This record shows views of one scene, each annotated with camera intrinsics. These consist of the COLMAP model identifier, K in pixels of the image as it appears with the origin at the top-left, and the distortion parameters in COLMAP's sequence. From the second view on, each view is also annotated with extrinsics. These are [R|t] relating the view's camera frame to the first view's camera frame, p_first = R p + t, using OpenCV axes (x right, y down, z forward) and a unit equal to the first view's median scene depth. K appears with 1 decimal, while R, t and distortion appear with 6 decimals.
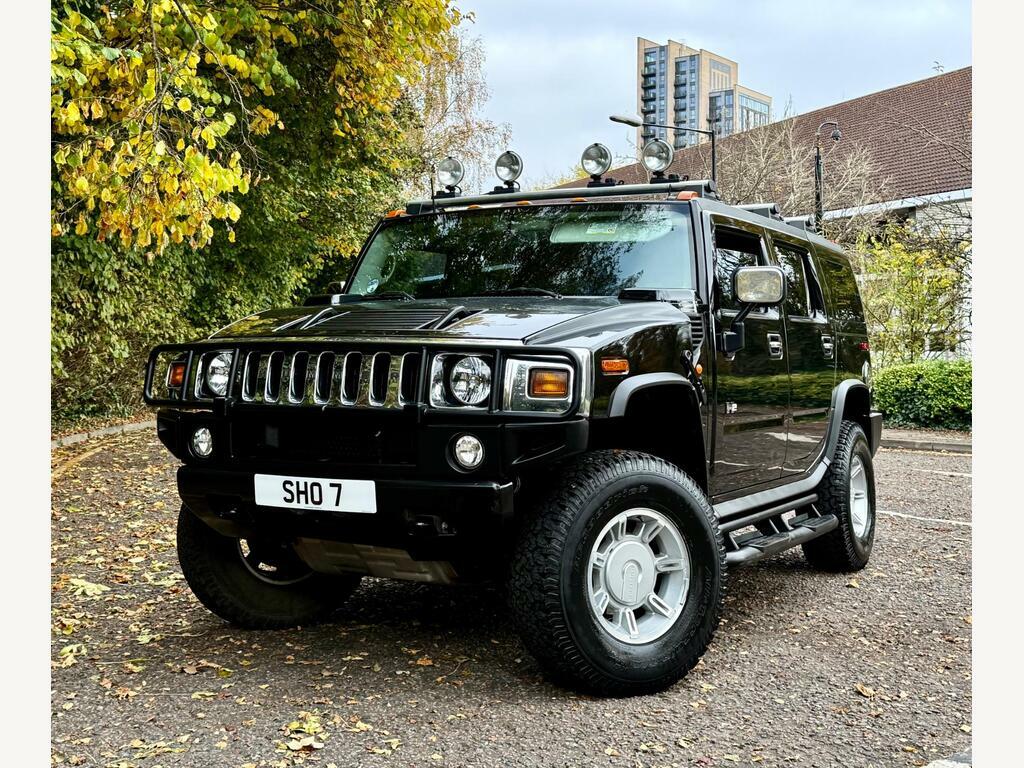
lens RADIAL K [[1311.7, 0, 484.4], [0, 1311.7, 367.4], [0, 0, 1]] dist [0.210910, -0.537658]
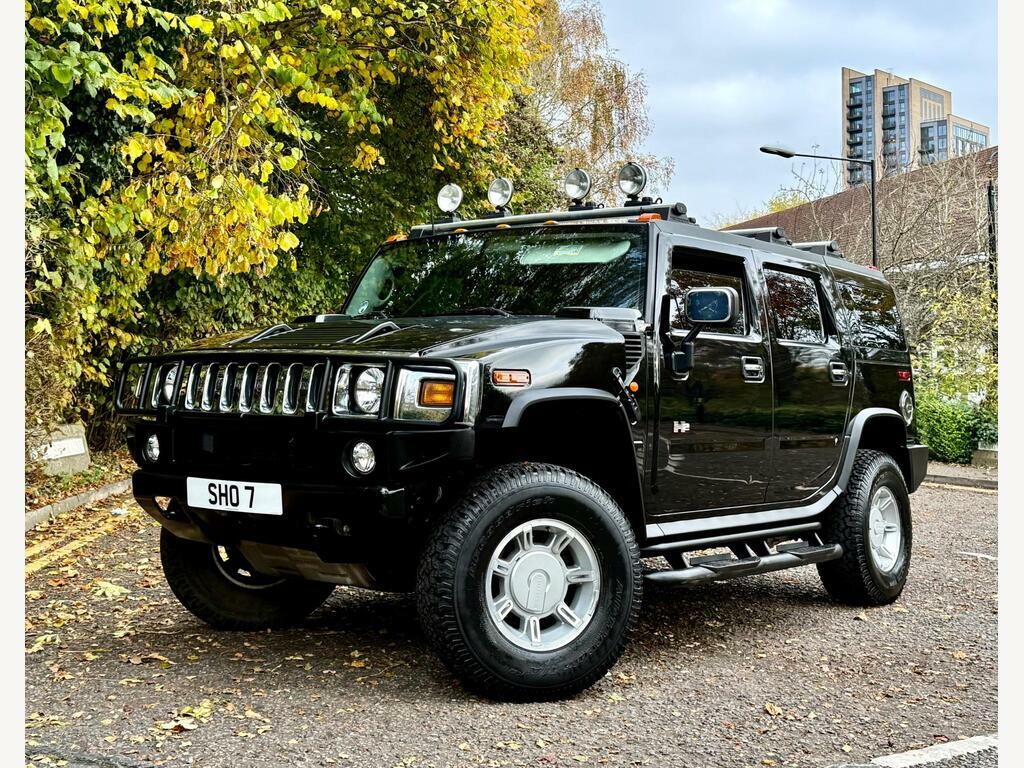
lens RADIAL K [[1341.5, 0, 512.0], [0, 1341.5, 384.0], [0, 0, 1]] dist [0.214055, -0.550387]
pose [[0.986655, 0.012004, -0.162383, 0.241723], [-0.015488, 0.999676, -0.020209, 0.021840], [0.162088, 0.022454, 0.986521, -0.035308]]
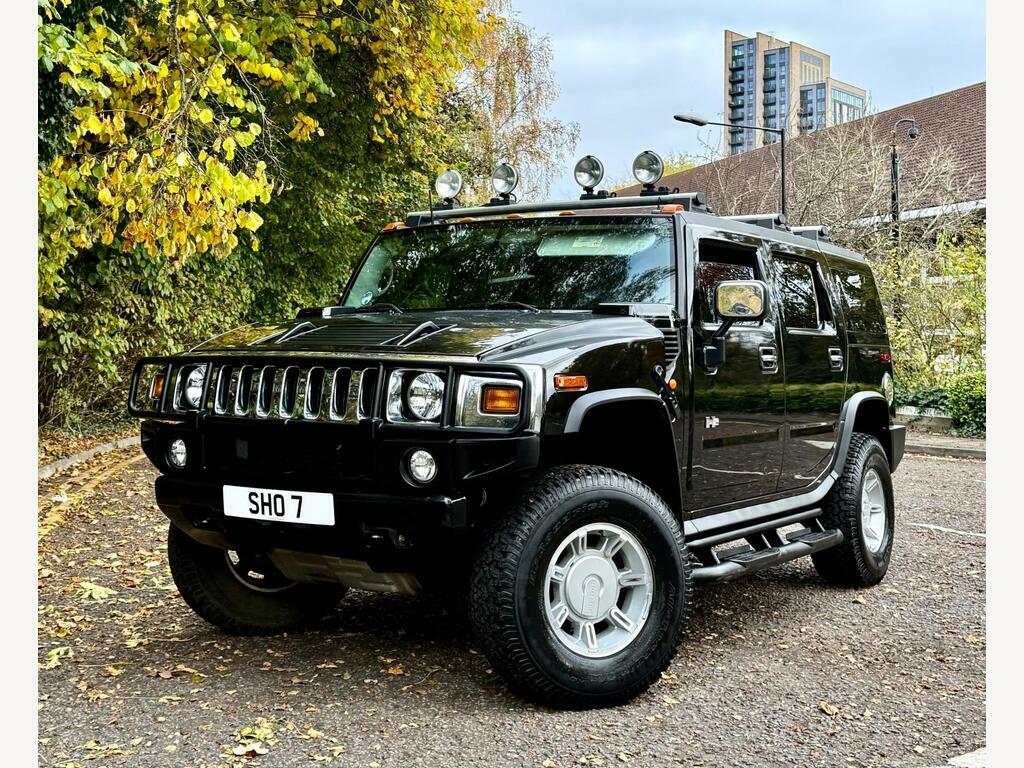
lens RADIAL K [[1339.6, 0, 490.8], [0, 1339.6, 379.9], [0, 0, 1]] dist [0.209350, -0.534642]
pose [[0.997392, 0.005174, -0.071991, 0.100035], [-0.004482, 0.999942, 0.009763, -0.011308], [0.072038, -0.009415, 0.997357, -0.027302]]
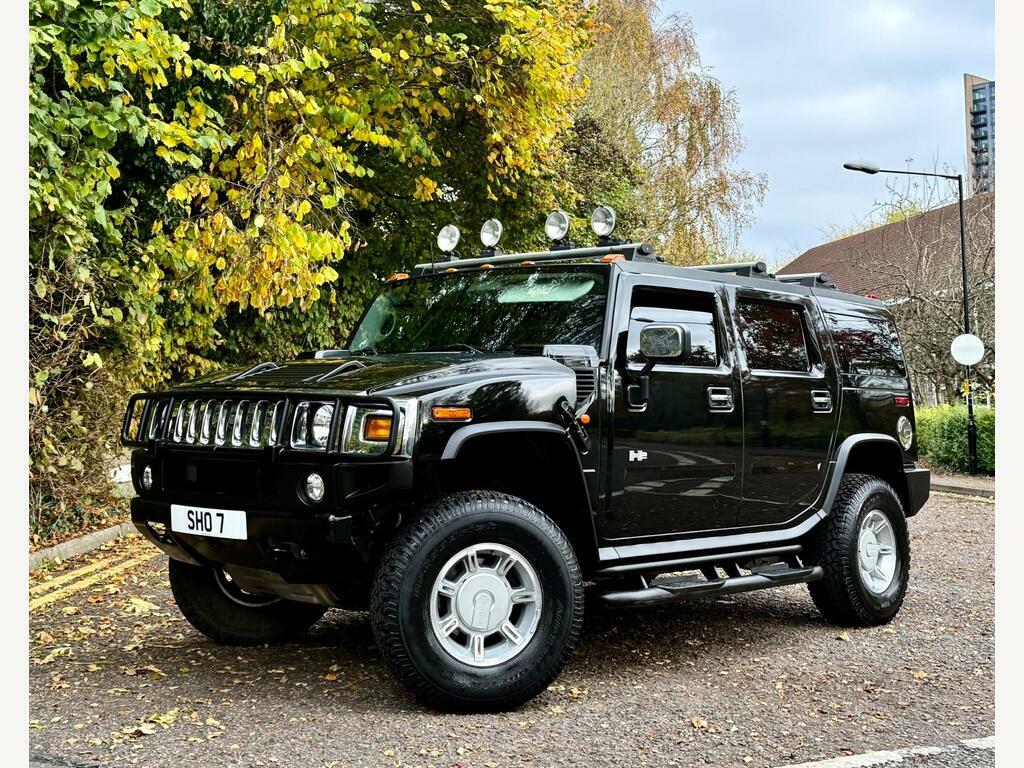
lens RADIAL K [[1370.8, 0, 545.7], [0, 1370.8, 370.7], [0, 0, 1]] dist [0.211684, -0.511450]
pose [[0.968734, 0.001139, -0.248098, 0.418009], [-0.010742, 0.999244, -0.037359, 0.004473], [0.247868, 0.038856, 0.968014, -0.103775]]
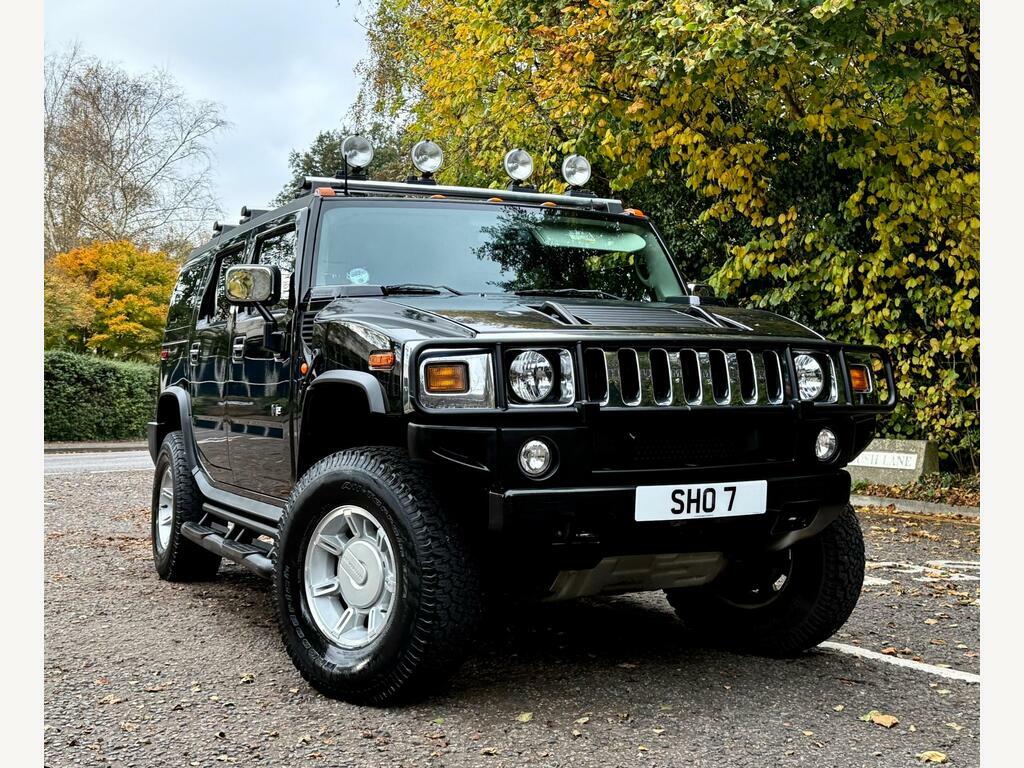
lens RADIAL K [[1264.2, 0, 516.2], [0, 1264.2, 363.6], [0, 0, 1]] dist [0.202993, -0.492541]
pose [[0.597063, -0.005672, 0.802174, -0.840293], [0.024069, 0.999651, -0.010846, 0.004807], [-0.801833, 0.025783, 0.596991, 0.512133]]
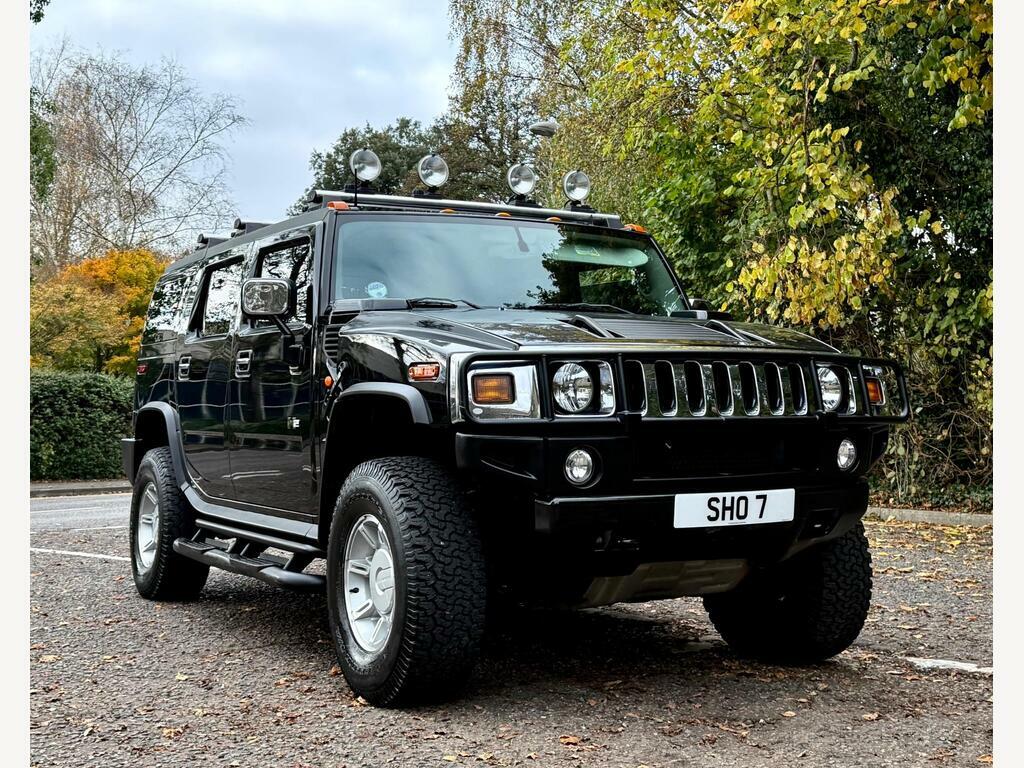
lens RADIAL K [[1339.6, 0, 490.8], [0, 1339.6, 379.9], [0, 0, 1]] dist [0.209350, -0.534642]
pose [[0.548505, -0.003299, 0.836140, -0.950093], [0.024686, 0.999620, -0.012250, 0.008754], [-0.835782, 0.027360, 0.548379, 0.548739]]
